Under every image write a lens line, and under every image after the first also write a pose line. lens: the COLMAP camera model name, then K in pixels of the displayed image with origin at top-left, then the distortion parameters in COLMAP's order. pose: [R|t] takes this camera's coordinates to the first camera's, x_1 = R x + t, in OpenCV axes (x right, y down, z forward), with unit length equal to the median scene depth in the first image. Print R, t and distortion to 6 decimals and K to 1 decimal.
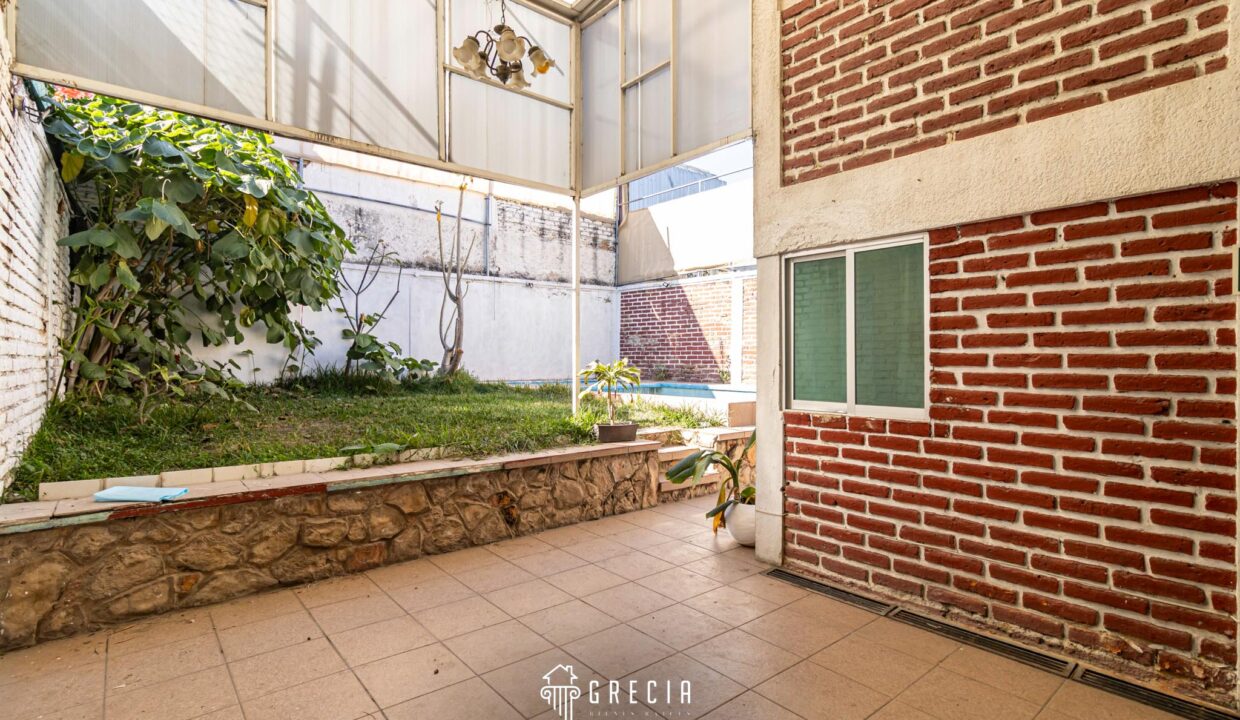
lens RADIAL K [[596.9, 0, 620.4], [0, 596.9, 360.0], [0, 0, 1]] dist [0.002009, 0.001279]
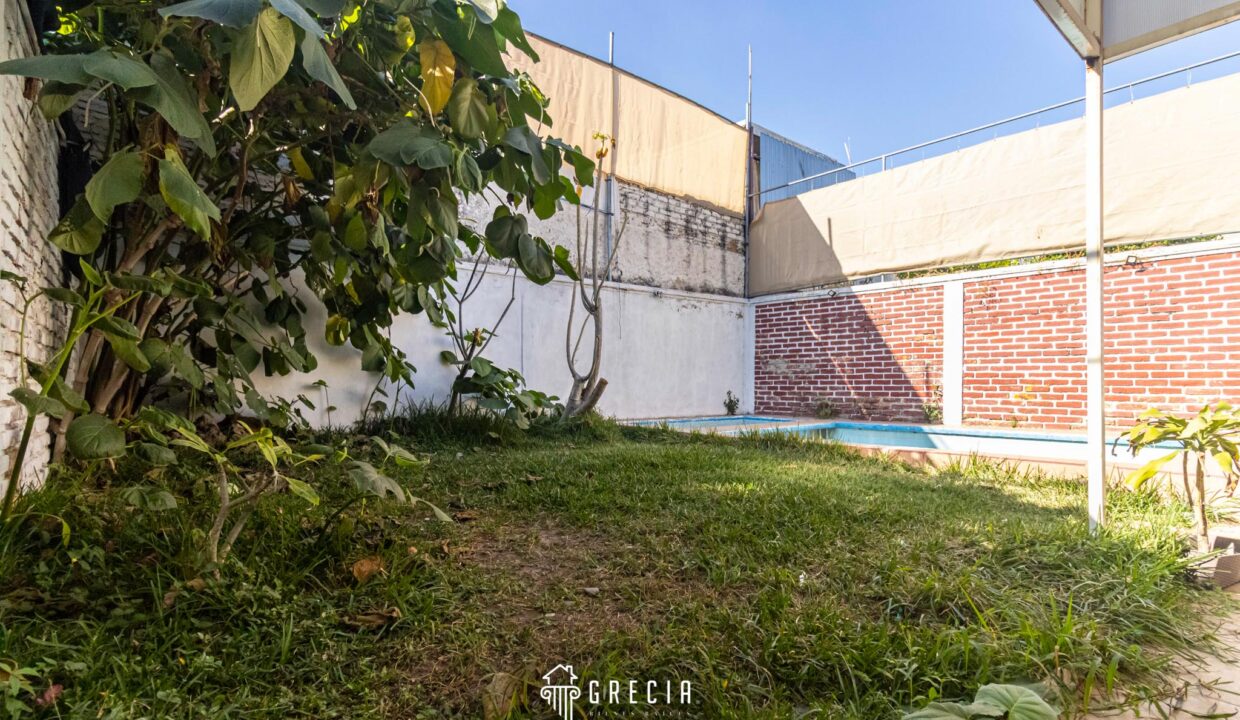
lens RADIAL K [[596.9, 0, 603.6], [0, 596.9, 382.6], [0, 0, 1]] dist [0.002009, 0.001279]
pose [[0.999658, -0.001533, -0.026092, -0.212244], [0.001353, 0.999975, -0.006901, -0.006986], [0.026101, 0.006863, 0.999636, 0.243309]]
